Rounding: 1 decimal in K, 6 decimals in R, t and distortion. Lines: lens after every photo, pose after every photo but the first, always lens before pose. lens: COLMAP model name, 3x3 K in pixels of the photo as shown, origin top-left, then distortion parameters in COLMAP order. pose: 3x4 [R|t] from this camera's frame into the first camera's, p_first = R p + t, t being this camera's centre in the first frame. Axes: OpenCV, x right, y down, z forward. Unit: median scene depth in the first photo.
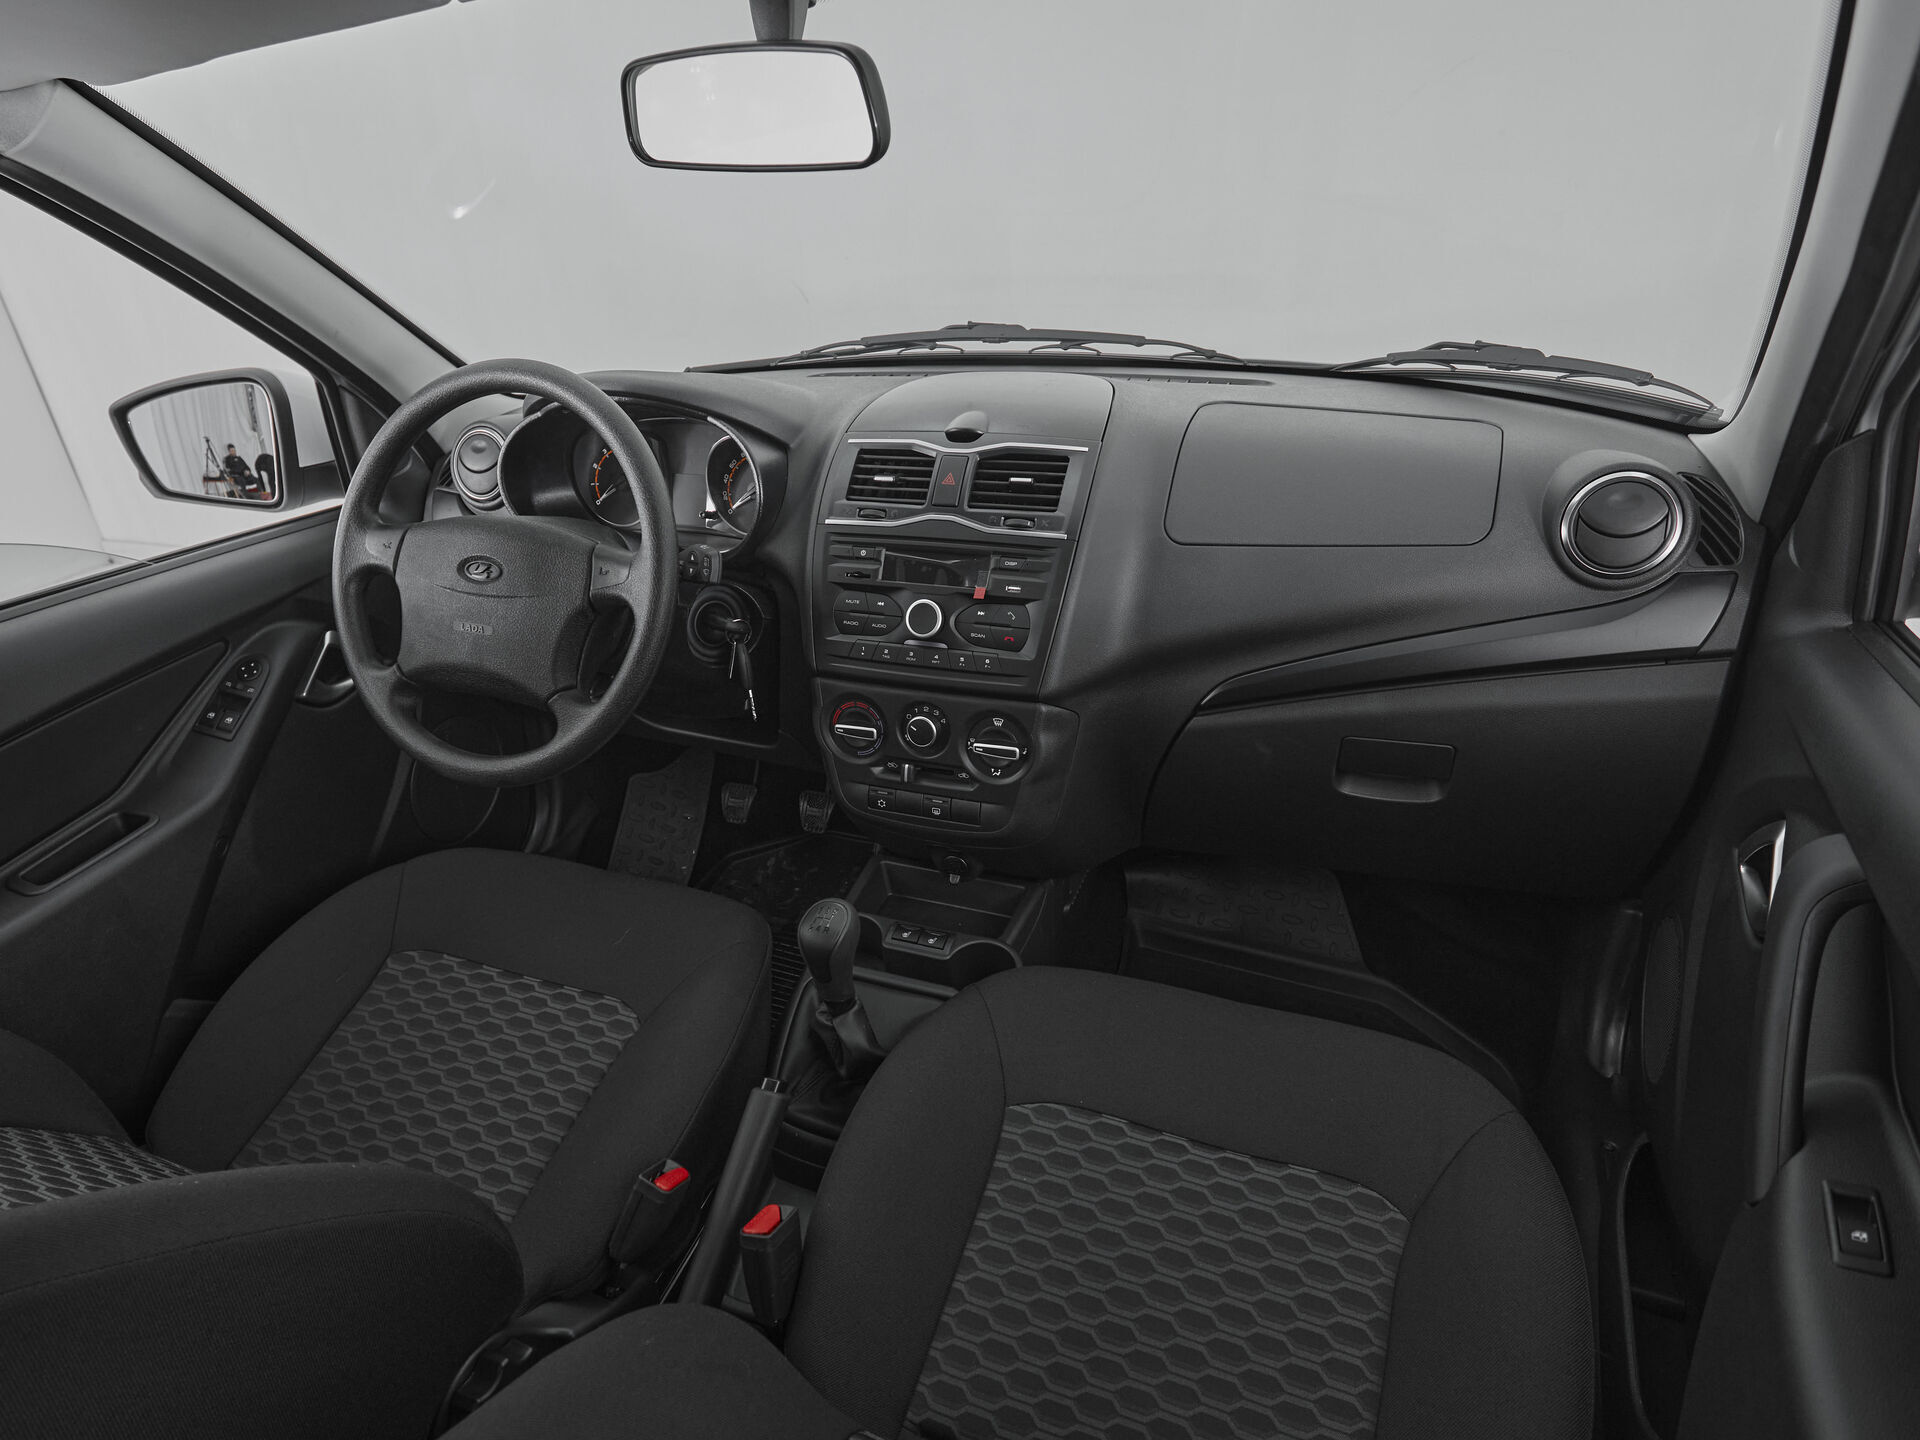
lens RADIAL K [[1229.7, 0, 960.7], [0, 1229.7, 663.8], [0, 0, 1]] dist [0.000400, -0.000894]
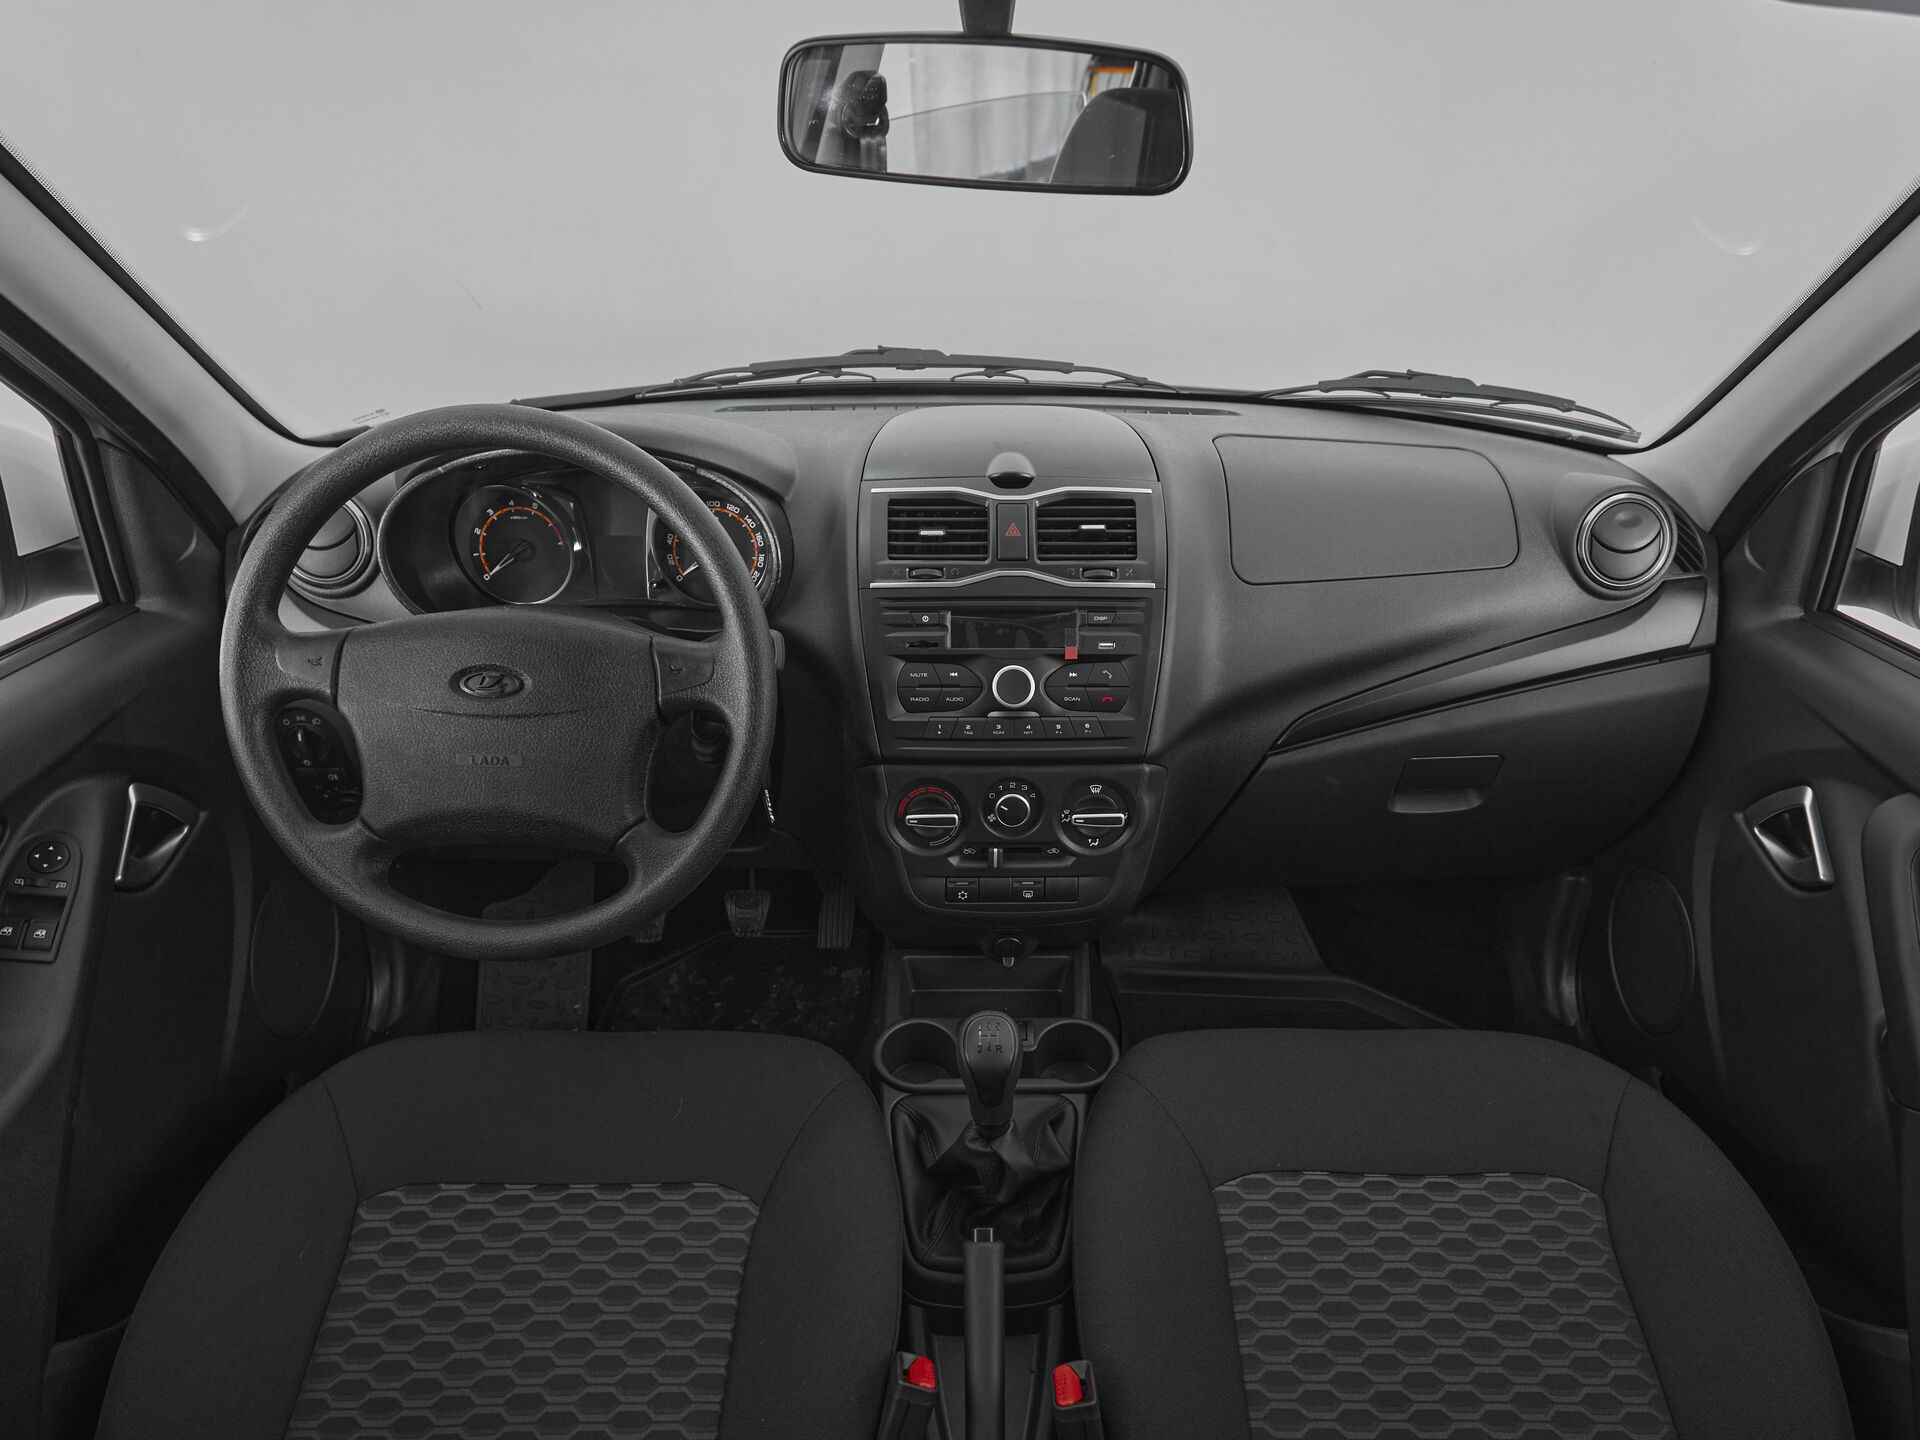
lens RADIAL K [[1276.8, 0, 960.0], [0, 1276.8, 720.0], [0, 0, 1]] dist [-0.001619, -0.002780]
pose [[0.912198, -0.114117, 0.393539, -0.426943], [0.100668, 0.993414, 0.054725, -0.066093], [-0.397192, -0.010304, 0.917678, 0.150602]]
